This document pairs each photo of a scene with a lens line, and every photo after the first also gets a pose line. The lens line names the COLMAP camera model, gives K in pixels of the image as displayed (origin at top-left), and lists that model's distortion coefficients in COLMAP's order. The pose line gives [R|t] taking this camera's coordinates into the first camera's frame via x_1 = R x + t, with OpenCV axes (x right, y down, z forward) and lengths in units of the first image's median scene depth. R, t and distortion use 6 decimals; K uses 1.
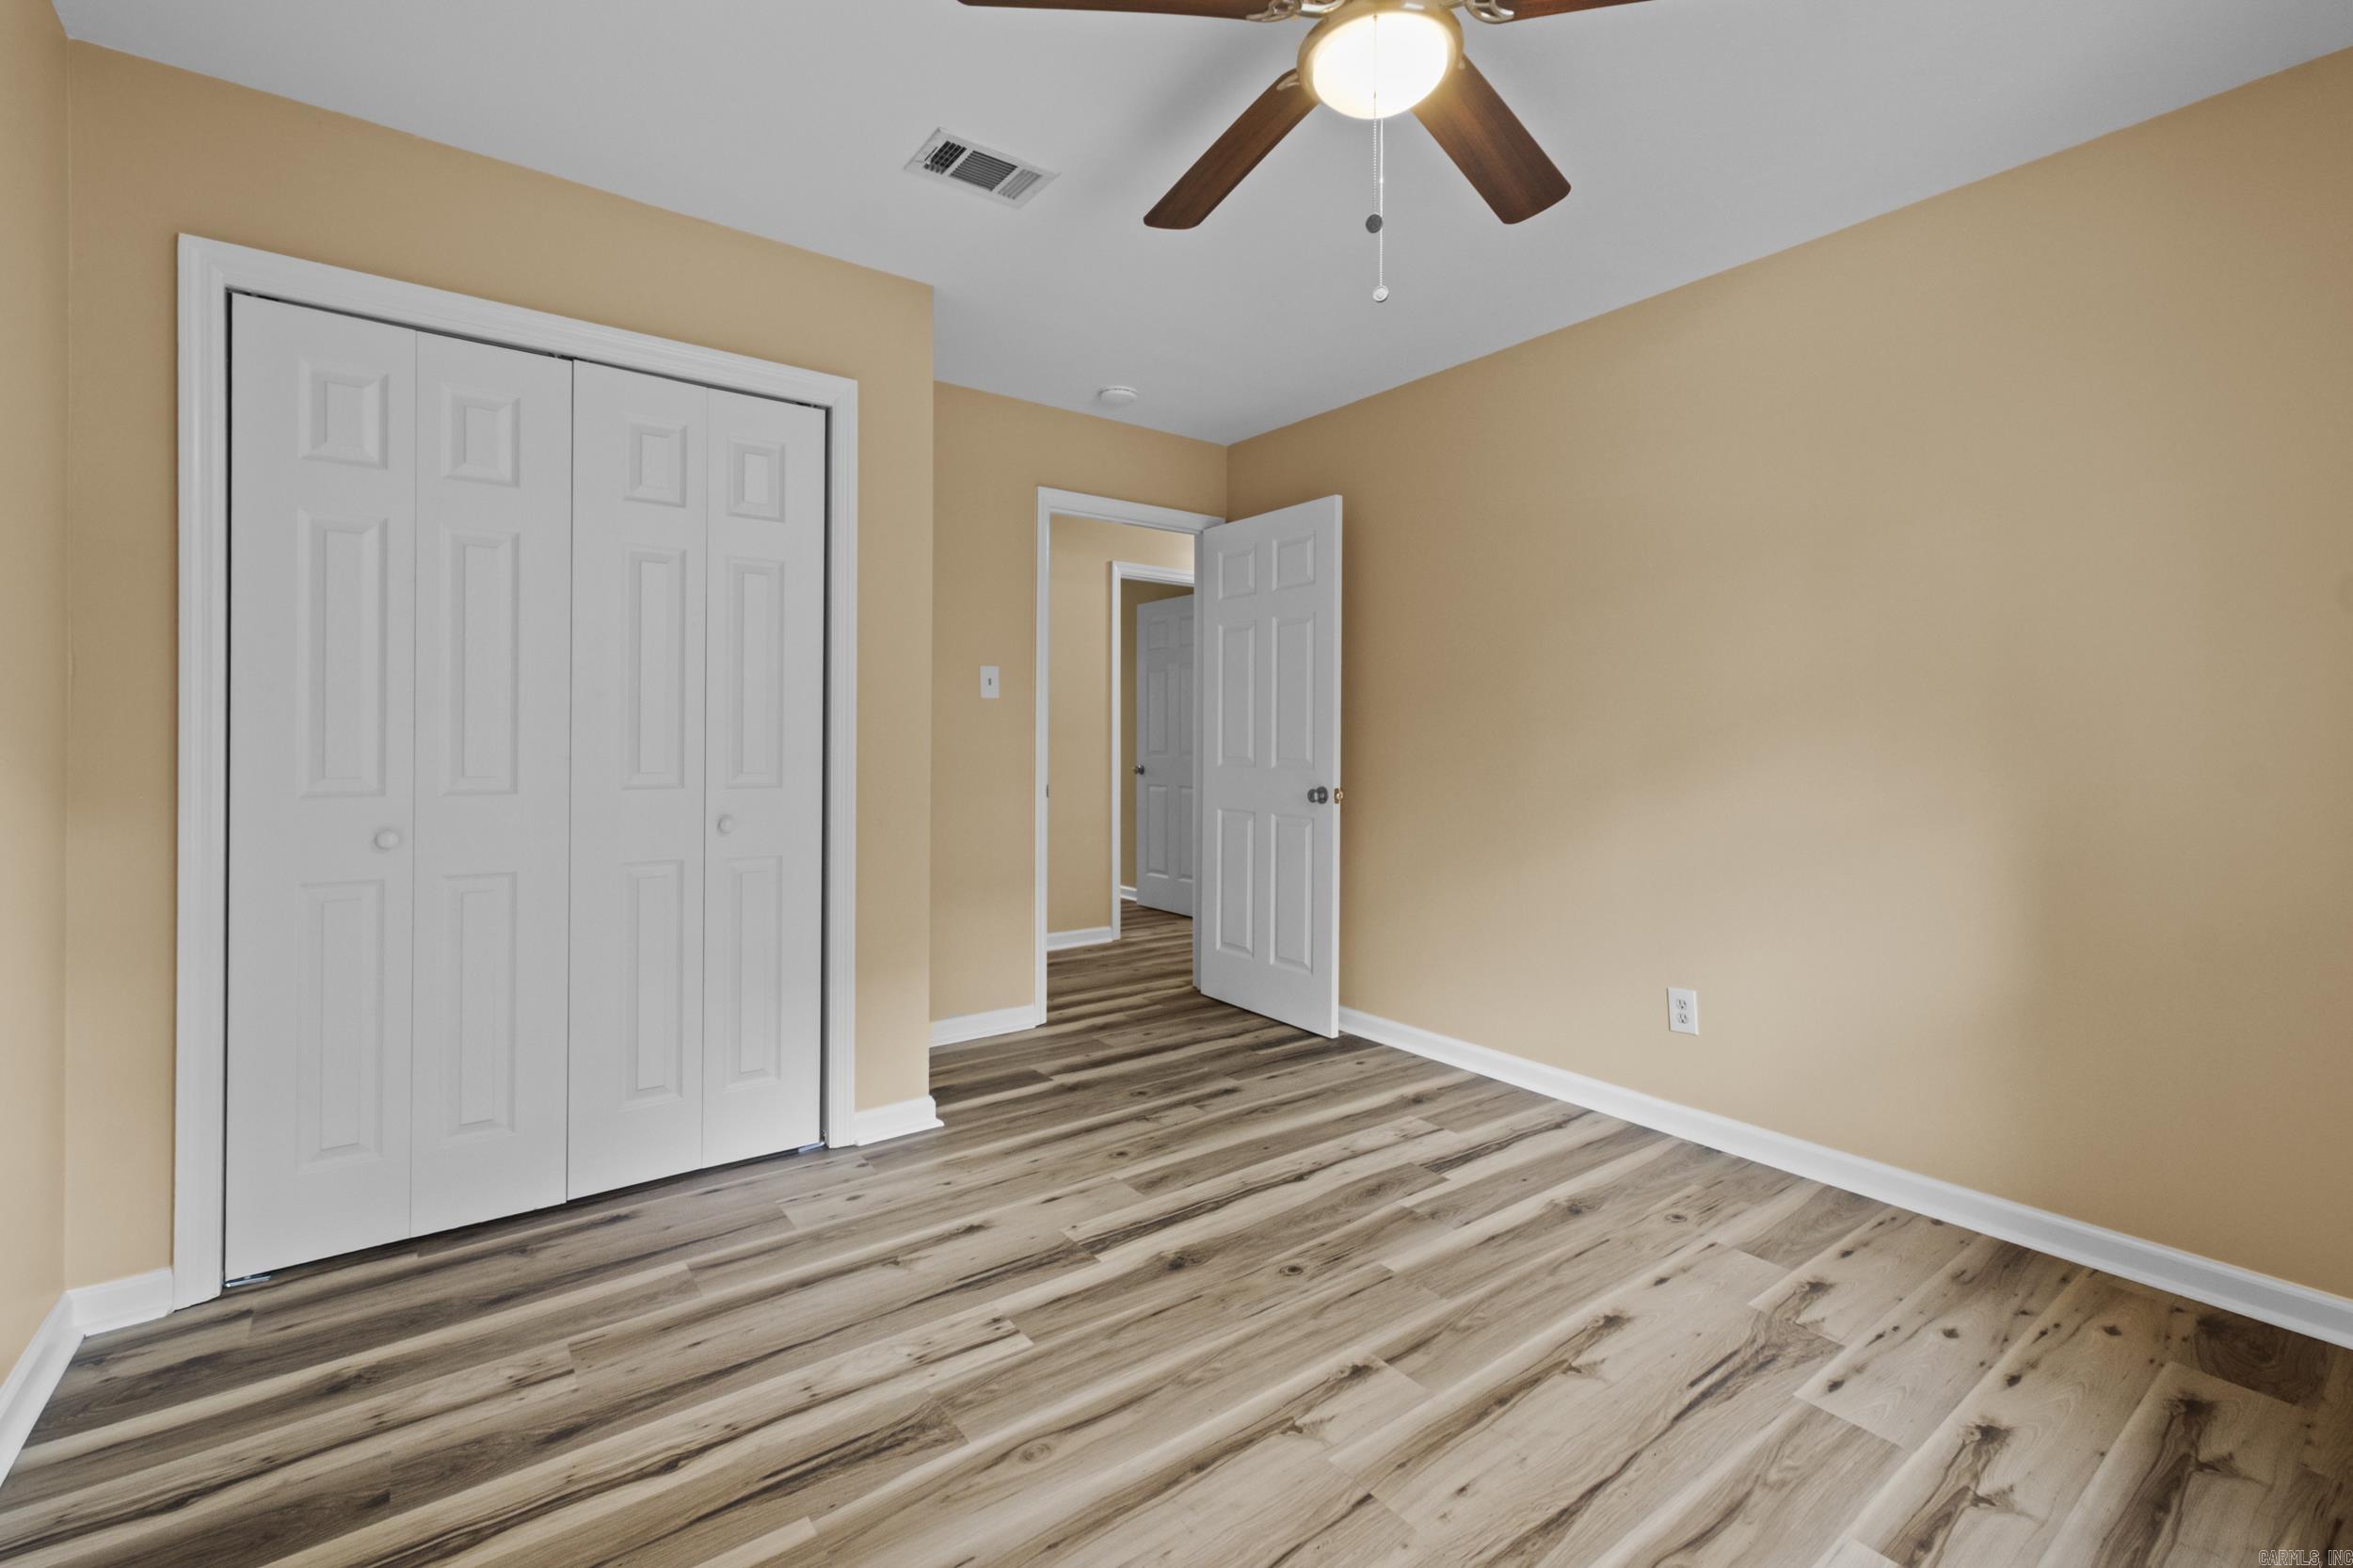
lens RADIAL K [[1025.7, 0, 1177.0], [0, 1025.7, 762.1], [0, 0, 1]] dist [0.009527, 0.000227]
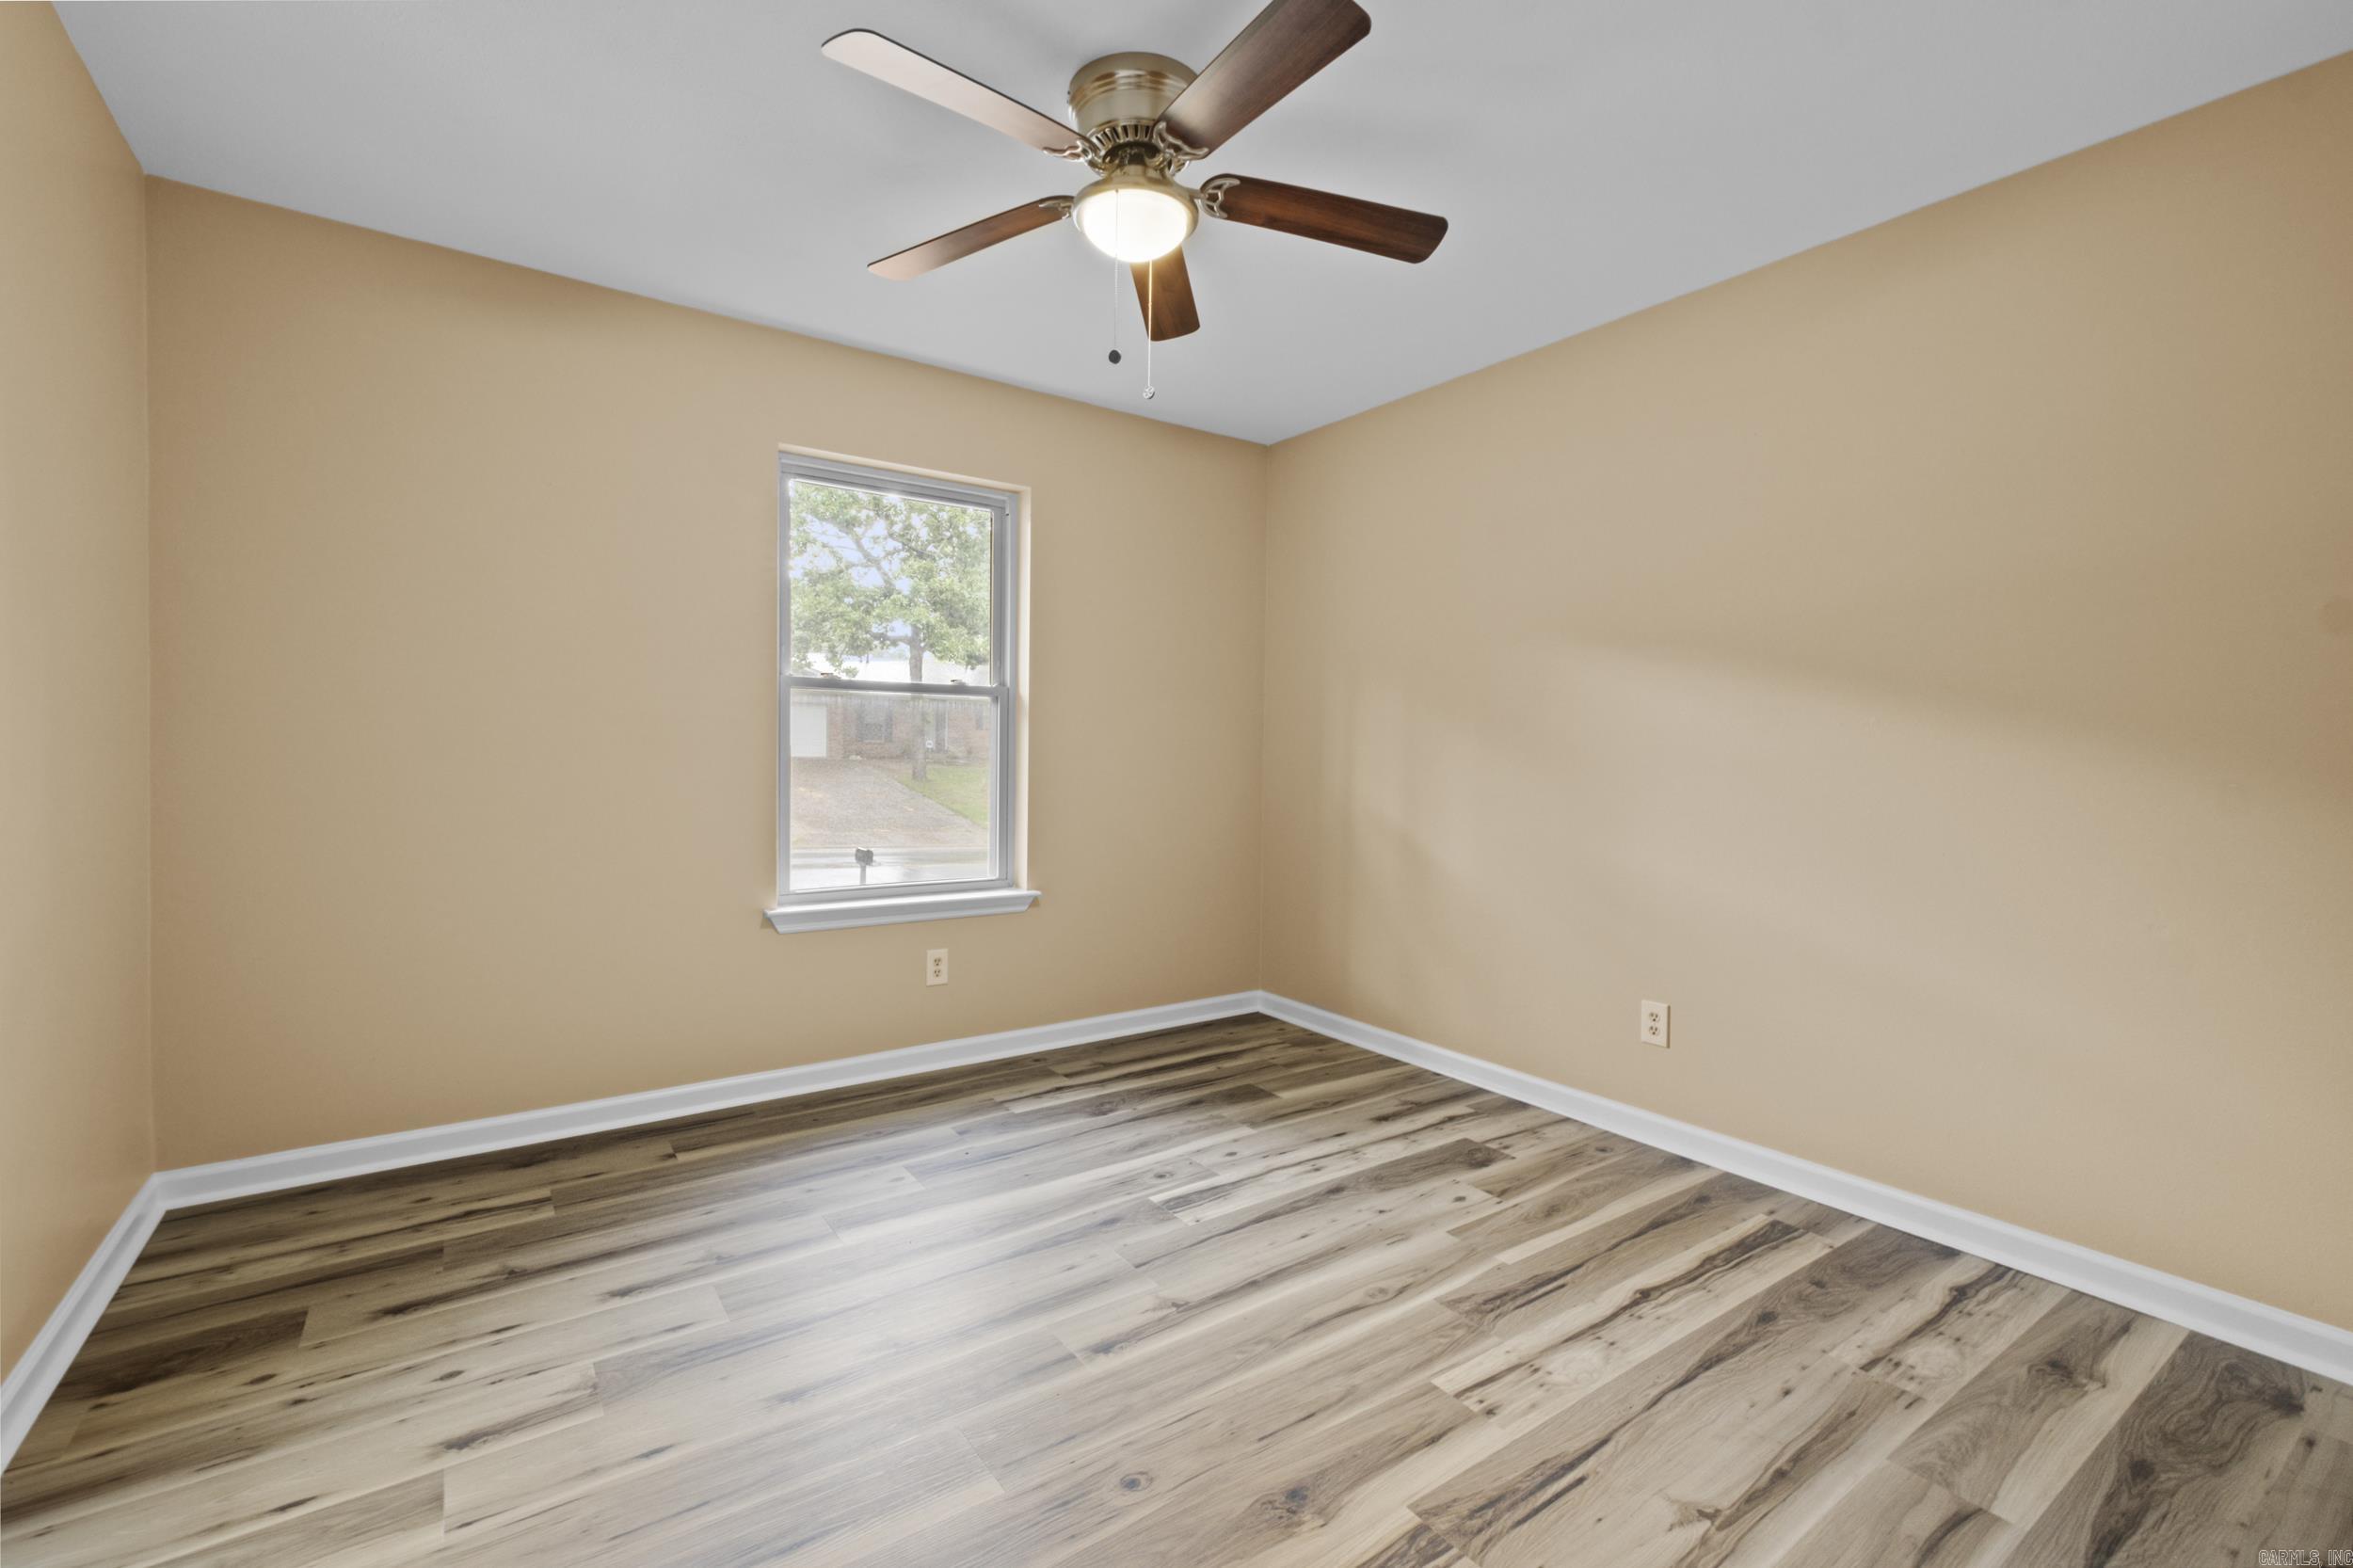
lens RADIAL K [[1025.7, 0, 1178.7], [0, 1025.7, 779.2], [0, 0, 1]] dist [0.009527, 0.000227]
pose [[-0.999547, -0.018185, 0.023988, 0.085129], [-0.017053, 0.998770, 0.046557, -0.037994], [-0.024805, 0.046127, -0.998628, 1.981809]]
